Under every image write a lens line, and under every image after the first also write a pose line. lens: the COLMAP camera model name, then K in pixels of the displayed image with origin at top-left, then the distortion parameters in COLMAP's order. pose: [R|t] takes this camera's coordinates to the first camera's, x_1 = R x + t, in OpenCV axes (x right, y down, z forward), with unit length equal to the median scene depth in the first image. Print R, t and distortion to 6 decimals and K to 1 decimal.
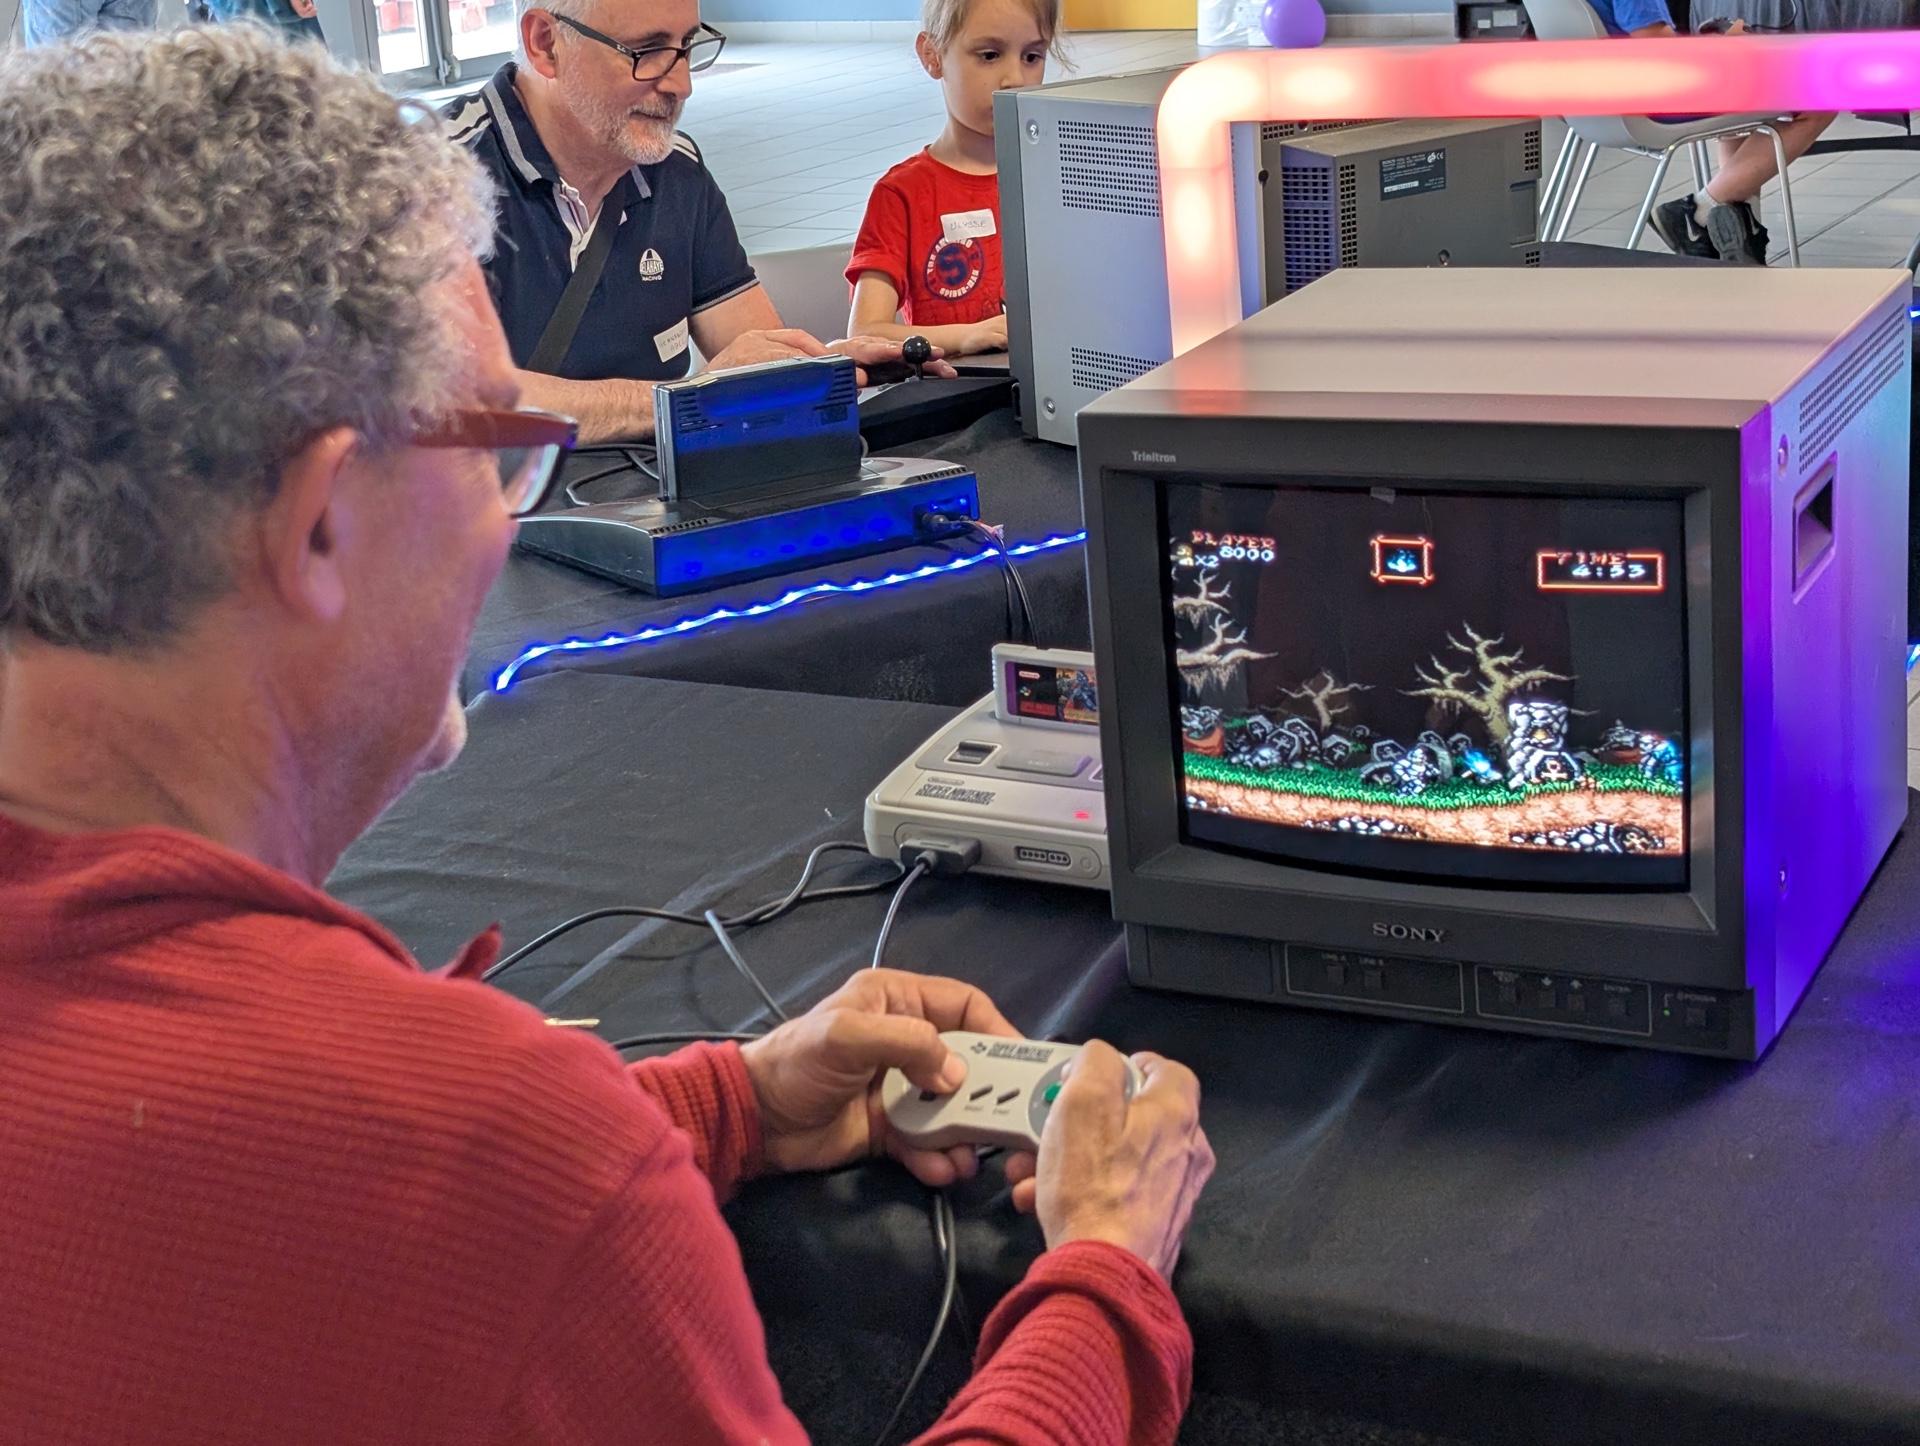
lens RADIAL K [[3114.1, 0, 958.9], [0, 3114.1, 566.1], [0, 0, 1]] dist [0.117913, -0.885978]
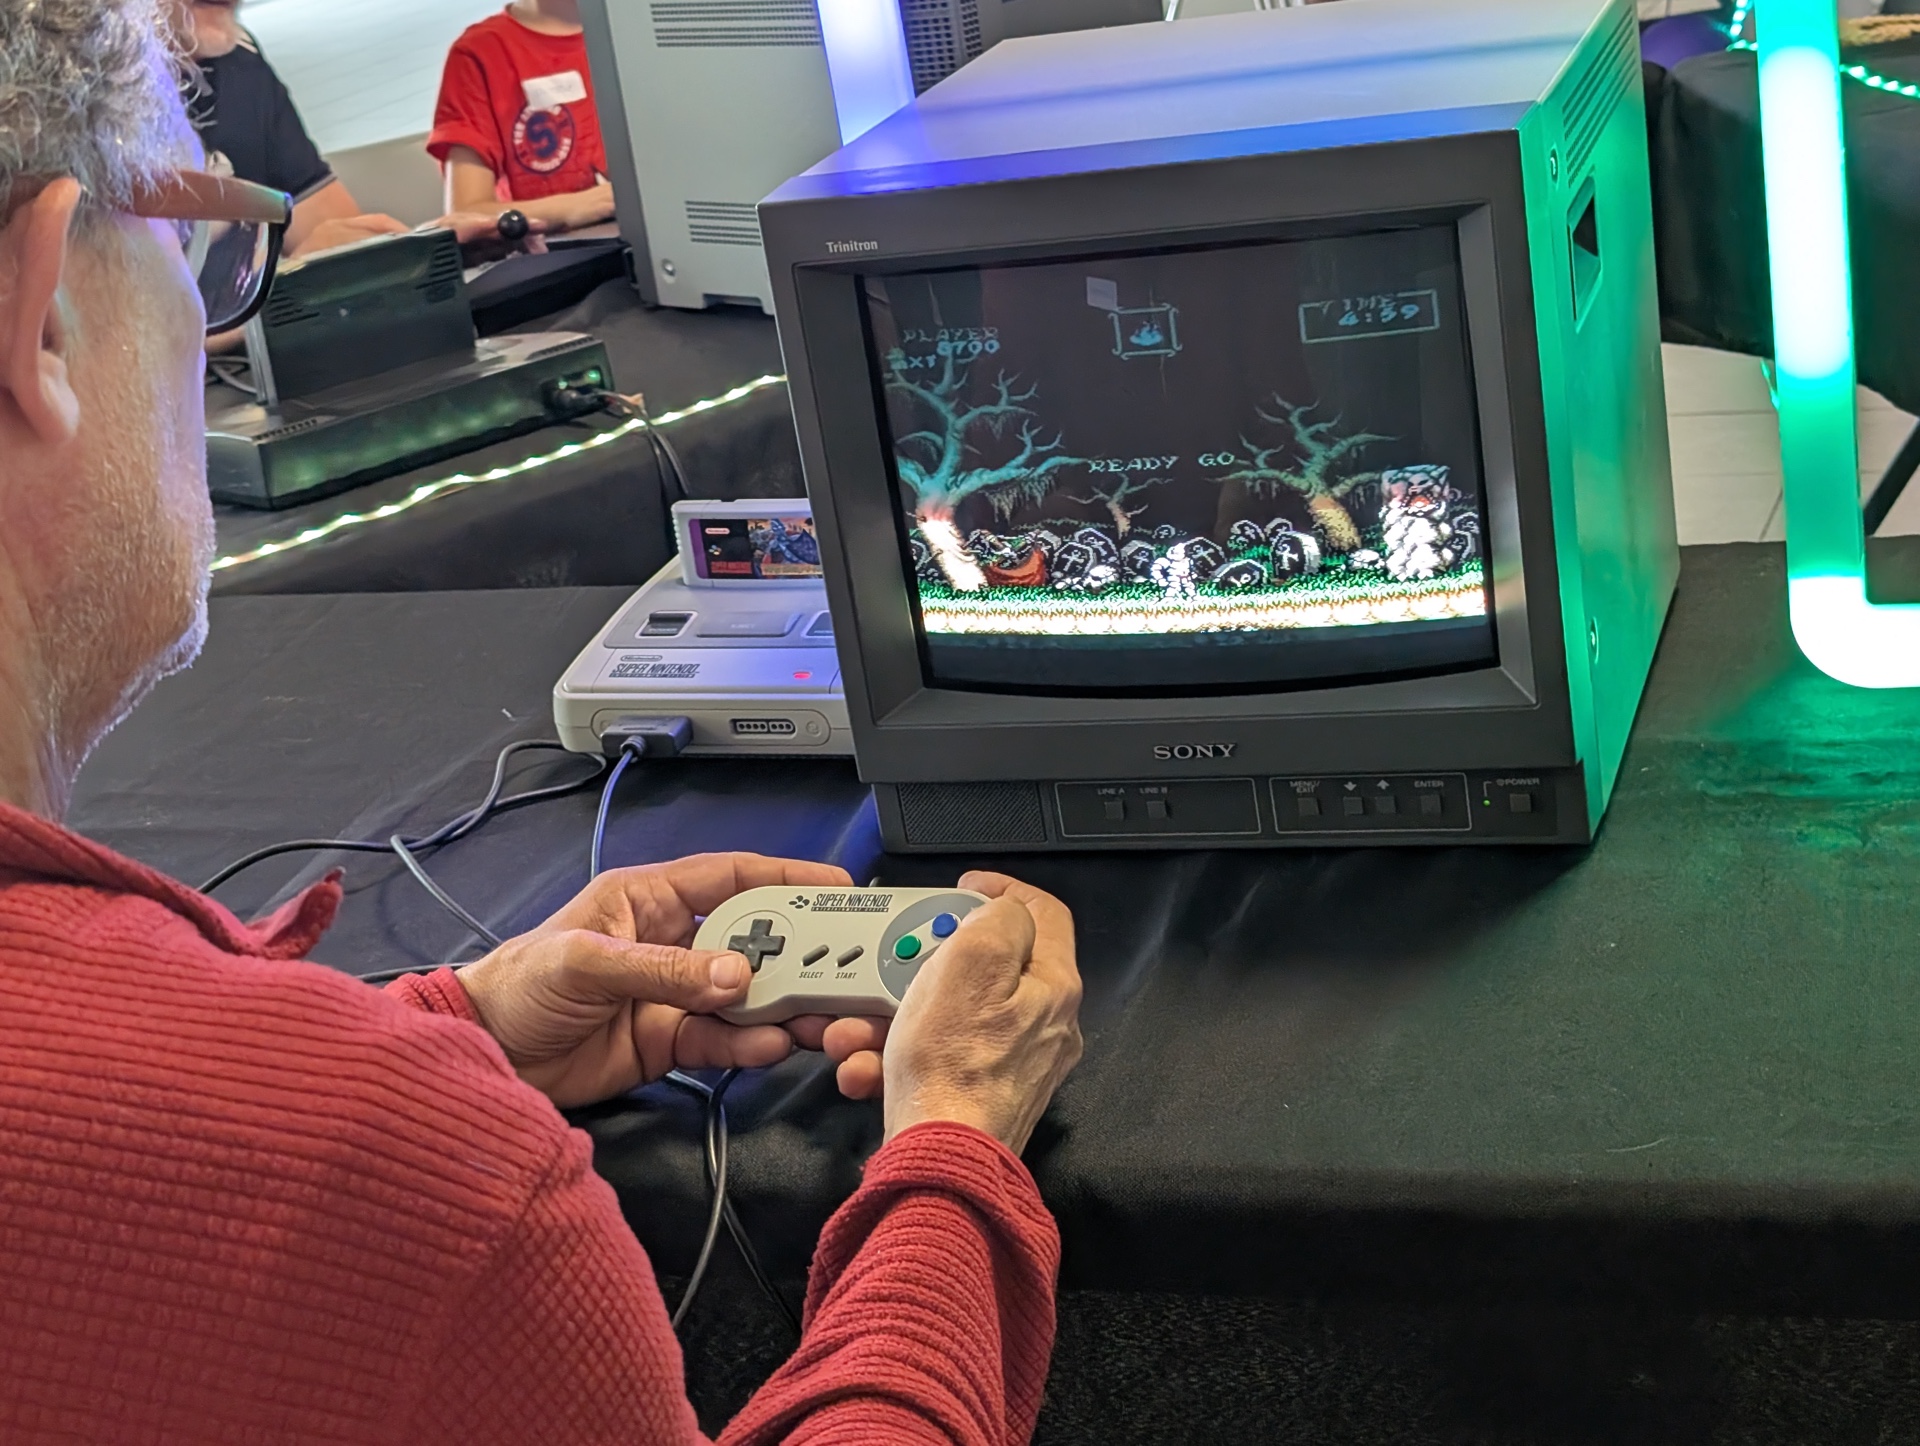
lens RADIAL K [[3114.1, 0, 958.9], [0, 3114.1, 566.1], [0, 0, 1]] dist [0.117913, -0.885978]
pose [[0.984361, -0.116045, 0.132541, -0.030383], [0.113099, 0.993144, 0.029572, 0.027906], [-0.135064, -0.014120, 0.990736, 0.116005]]
